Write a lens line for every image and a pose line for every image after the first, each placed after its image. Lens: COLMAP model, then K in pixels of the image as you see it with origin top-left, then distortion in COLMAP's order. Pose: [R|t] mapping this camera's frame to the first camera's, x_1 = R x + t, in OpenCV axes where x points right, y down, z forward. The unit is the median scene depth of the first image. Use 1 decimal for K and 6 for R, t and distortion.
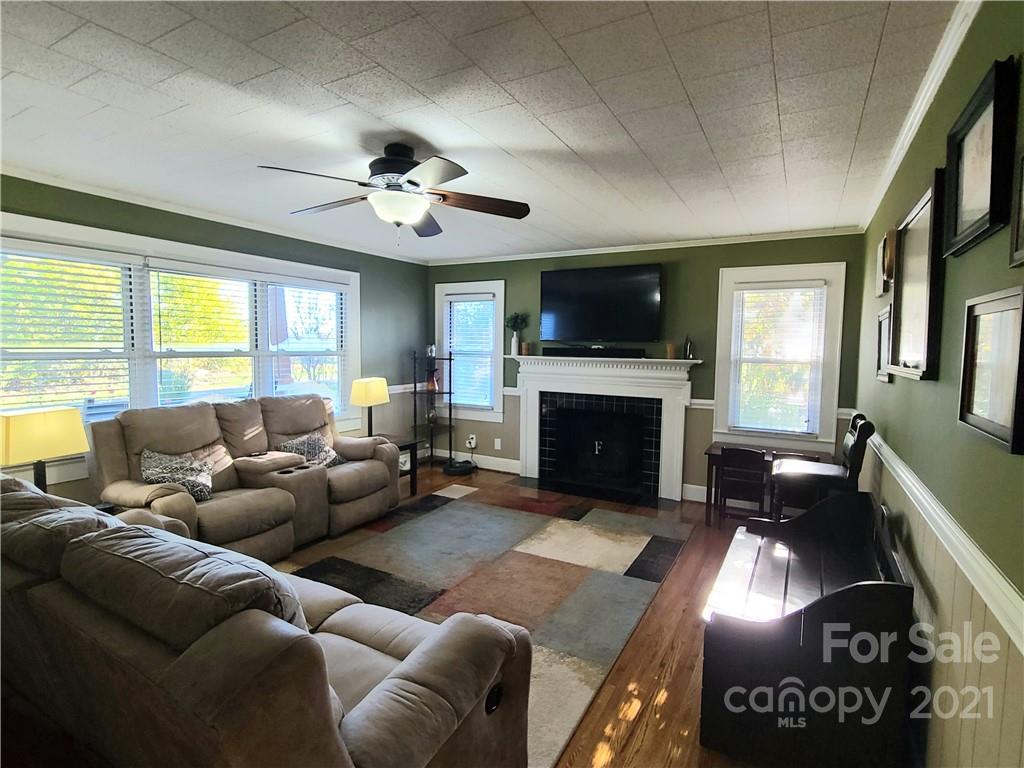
lens RADIAL K [[511.2, 0, 516.0], [0, 511.2, 381.9], [0, 0, 1]] dist [-0.001282, -0.000746]
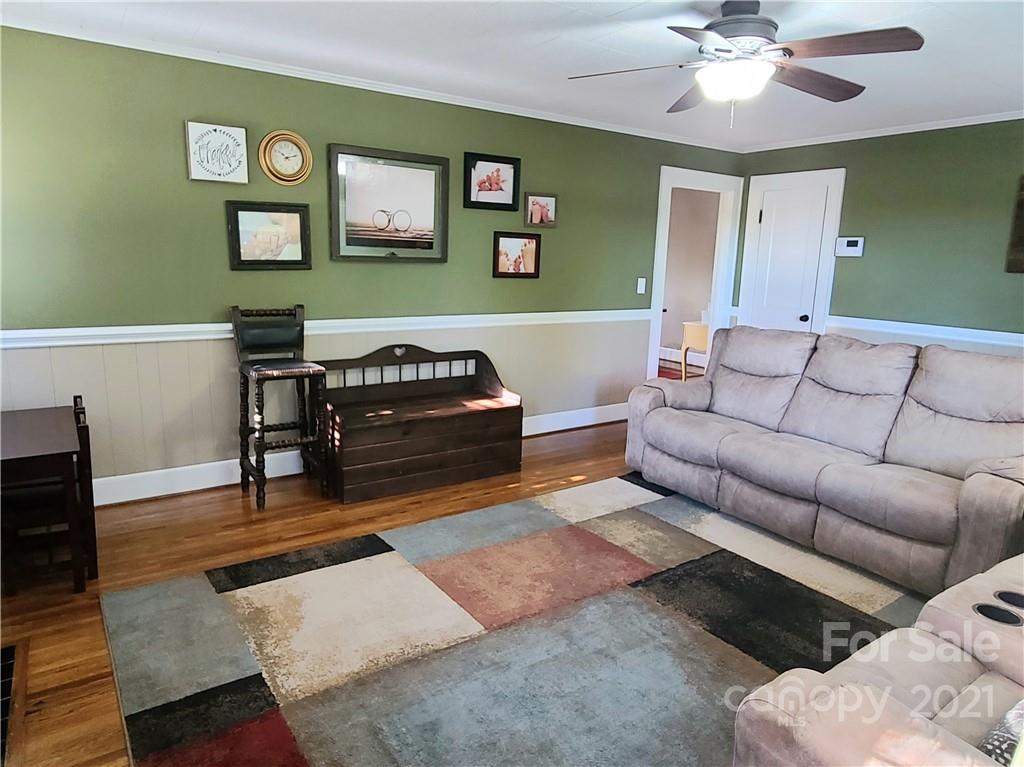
lens RADIAL K [[653.5, 0, 515.7], [0, 653.5, 384.4], [0, 0, 1]] dist [0.003321, -0.000170]
pose [[-0.898721, -0.123361, 0.420811, -0.221379], [-0.010320, 0.965301, 0.260937, -0.075599], [-0.438398, 0.230166, -0.868810, 1.154825]]
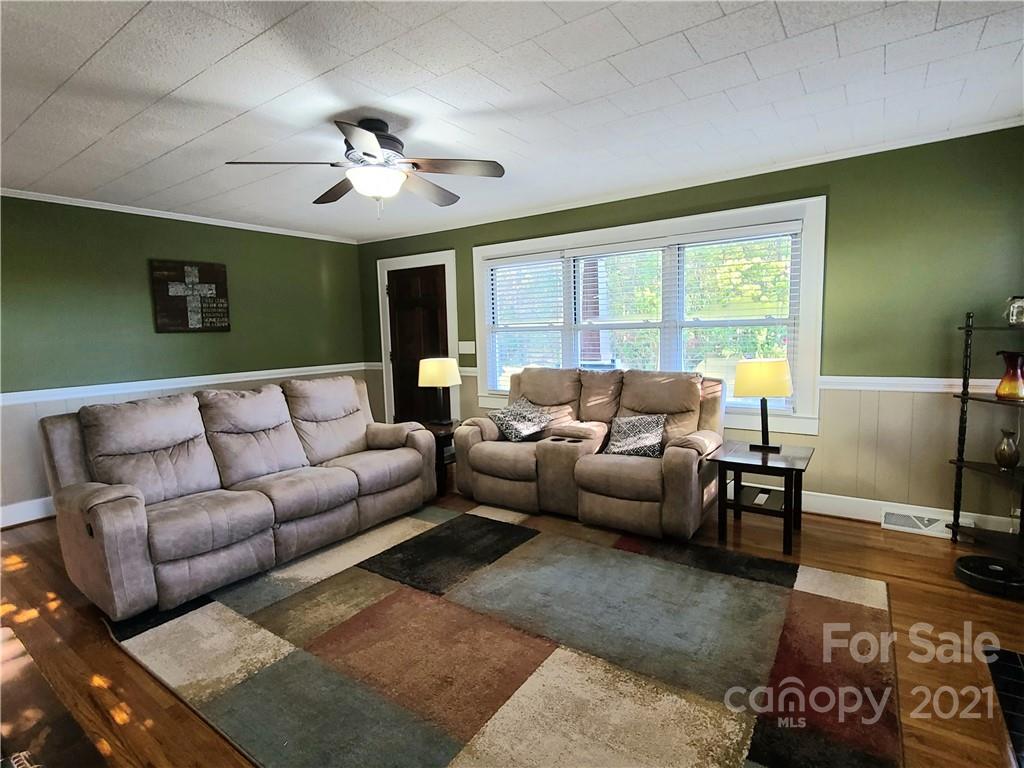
lens RADIAL K [[511.2, 0, 516.0], [0, 511.2, 381.9], [0, 0, 1]] dist [-0.001282, -0.000746]
pose [[-0.098920, 0.095929, -0.990461, 0.427557], [-0.045074, 0.993889, 0.100763, -0.029815], [0.994074, 0.054611, -0.093991, 0.749674]]
